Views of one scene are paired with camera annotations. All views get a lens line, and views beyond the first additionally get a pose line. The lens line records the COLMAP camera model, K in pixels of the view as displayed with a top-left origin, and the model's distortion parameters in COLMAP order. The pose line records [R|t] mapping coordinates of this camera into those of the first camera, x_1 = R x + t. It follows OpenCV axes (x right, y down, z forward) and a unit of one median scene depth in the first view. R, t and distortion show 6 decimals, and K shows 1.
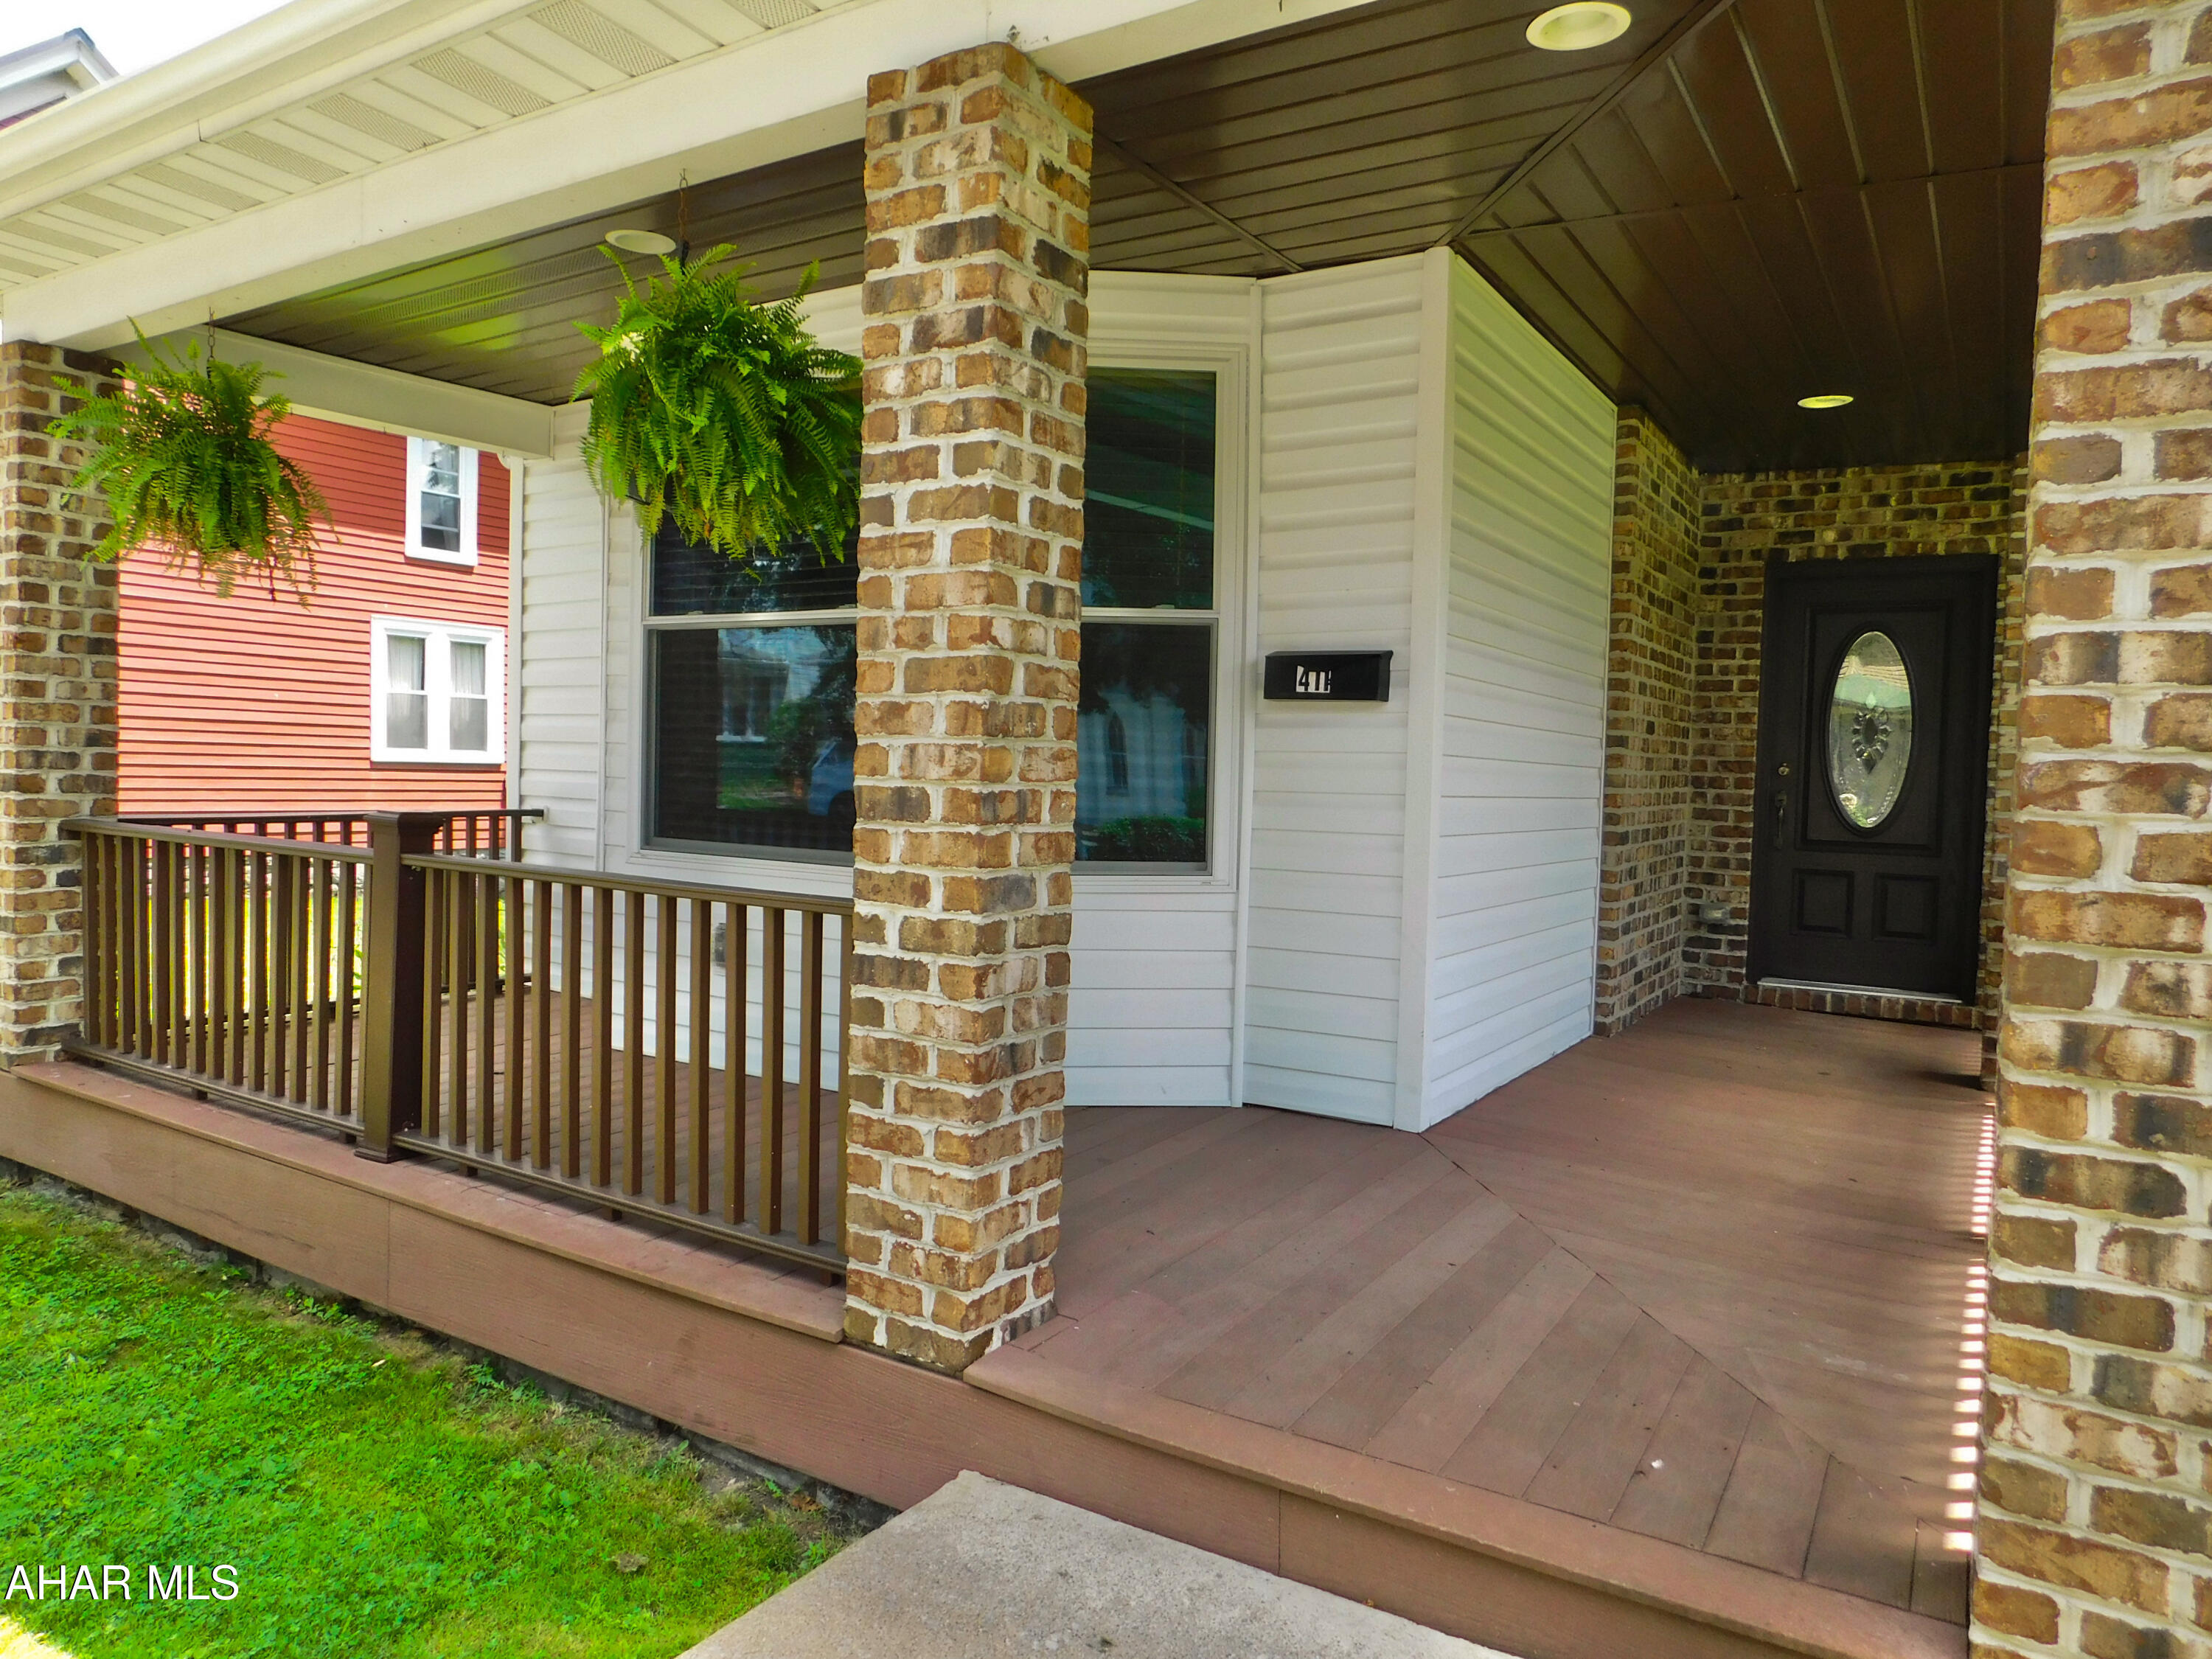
lens RADIAL K [[1465.4, 0, 1103.3], [0, 1465.4, 832.8], [0, 0, 1]] dist [-0.061743, 0.047933]
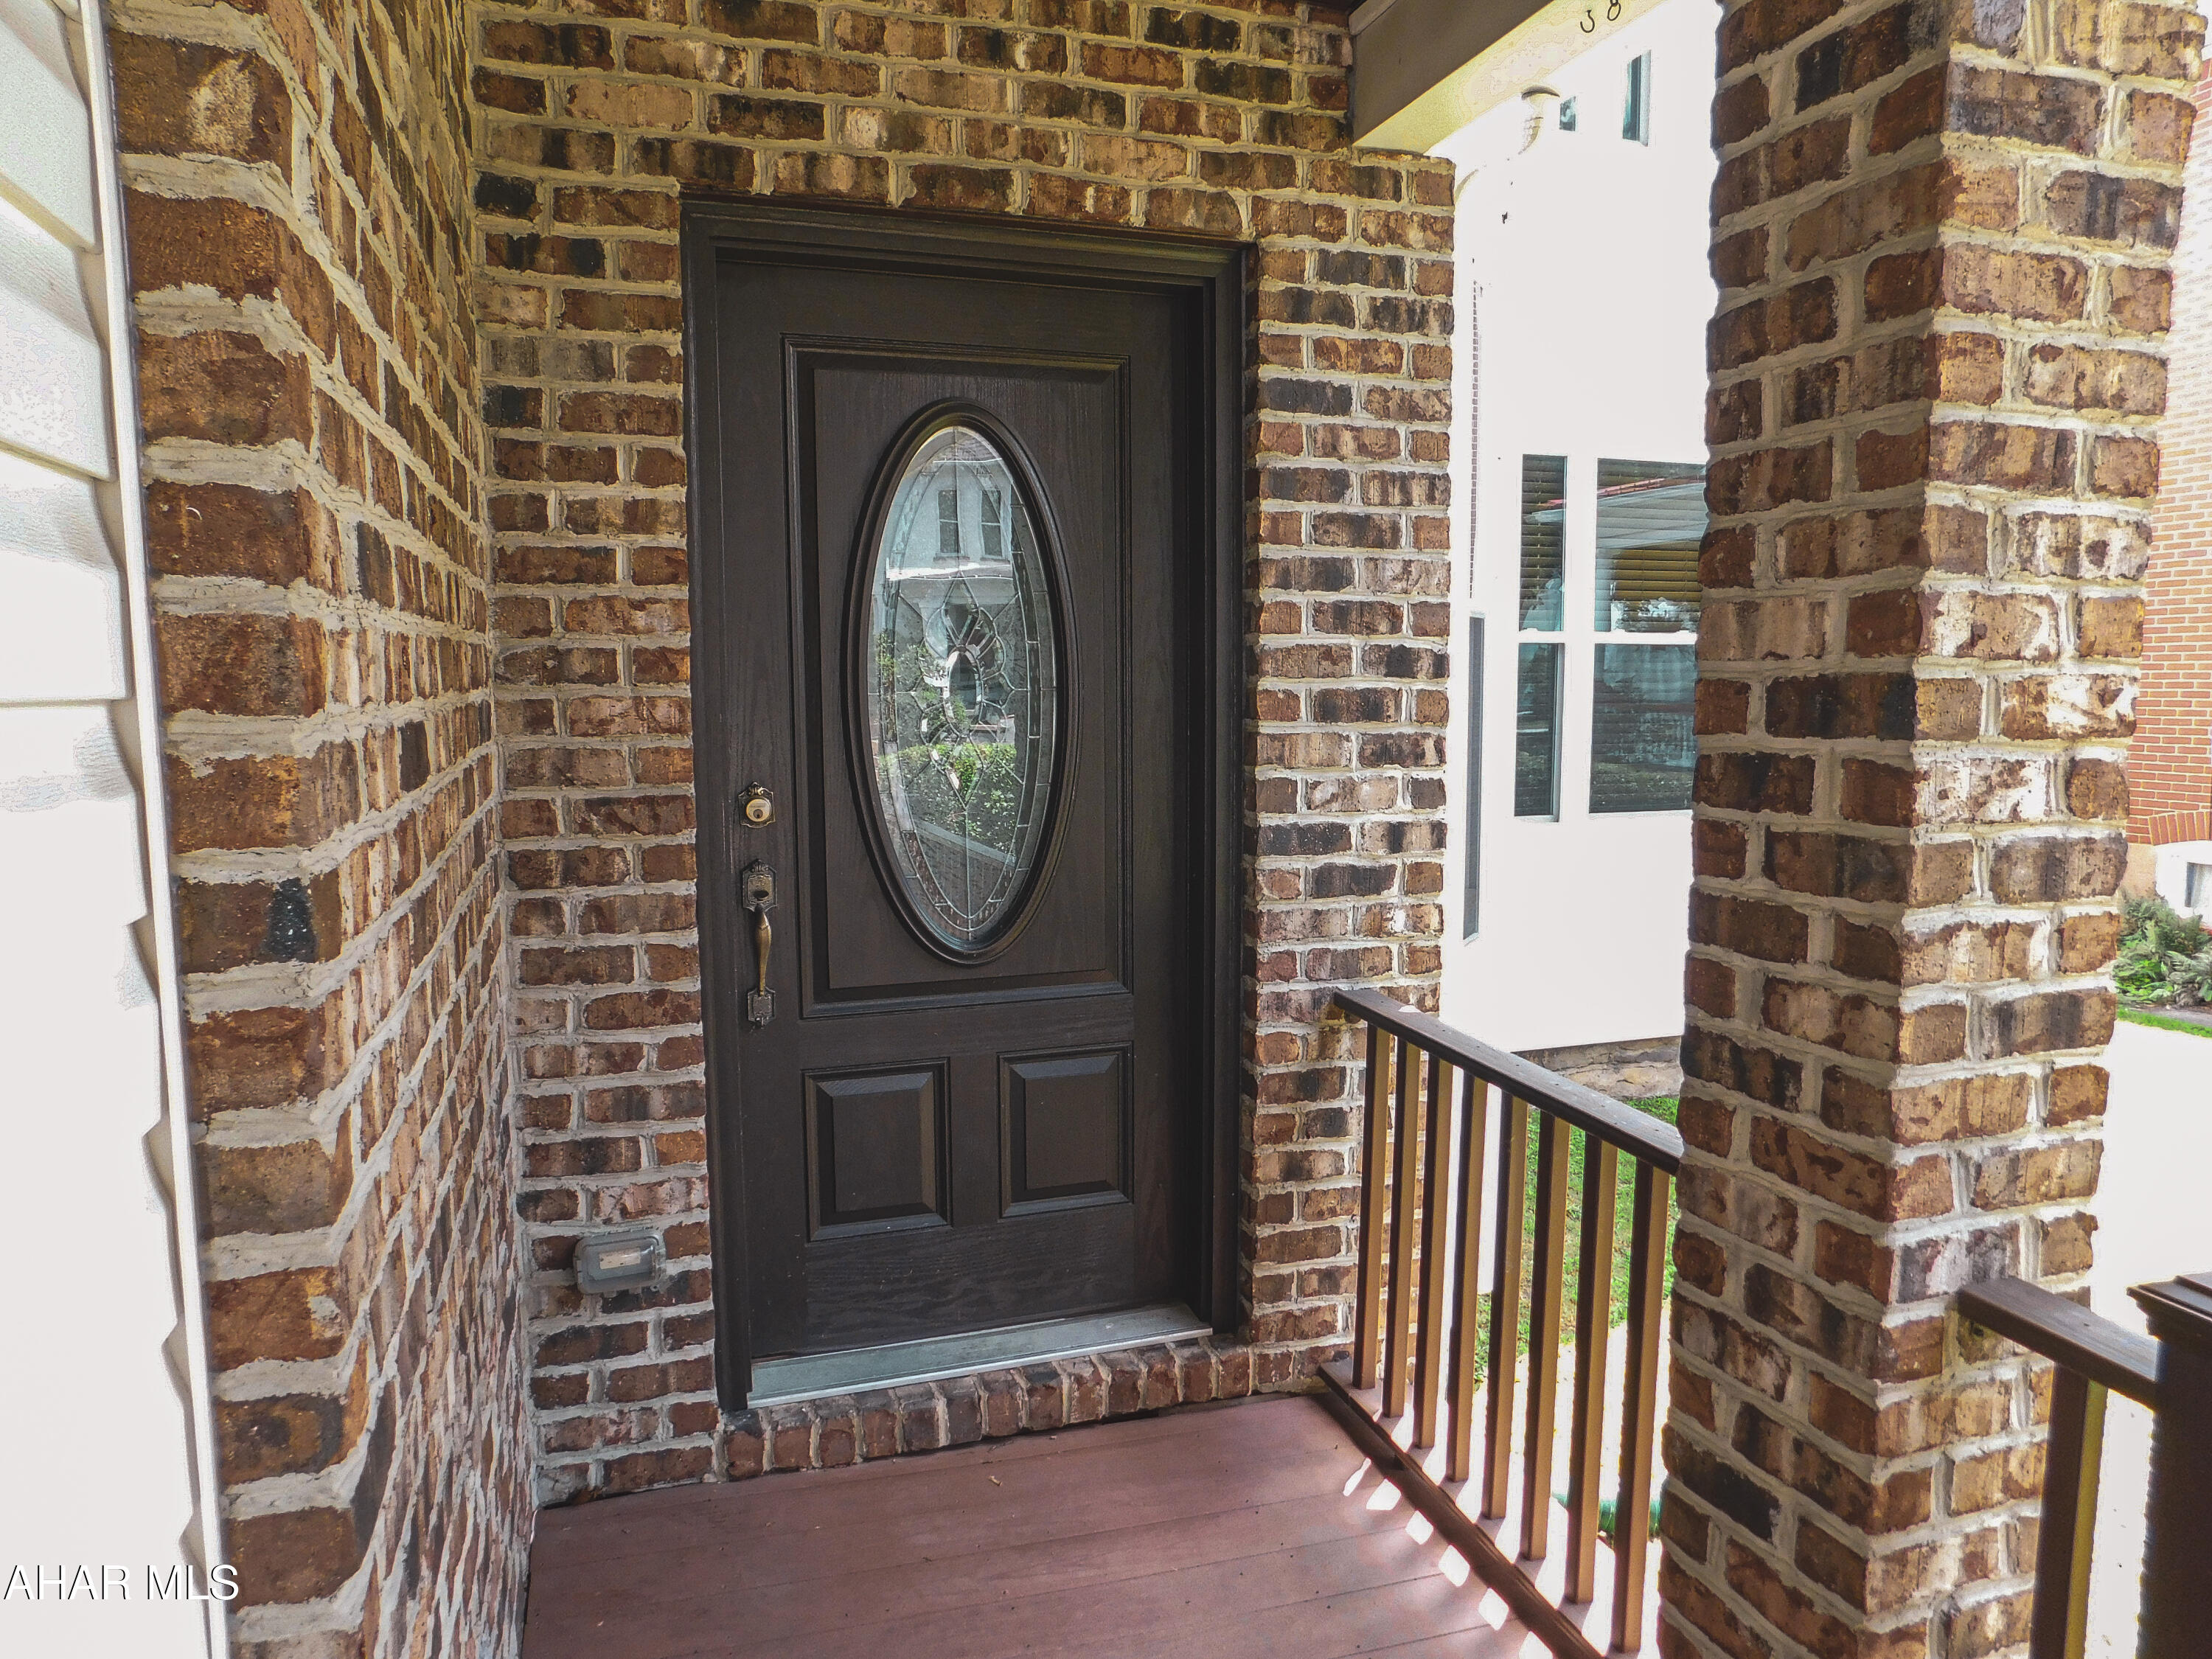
lens RADIAL K [[1465.4, 0, 1106.4], [0, 1465.4, 826.3], [0, 0, 1]] dist [-0.061743, 0.047933]
pose [[0.633515, -0.110099, 0.765857, 0.299404], [0.055036, 0.993729, 0.097332, -0.082850], [-0.771771, -0.019512, 0.635601, 0.848784]]
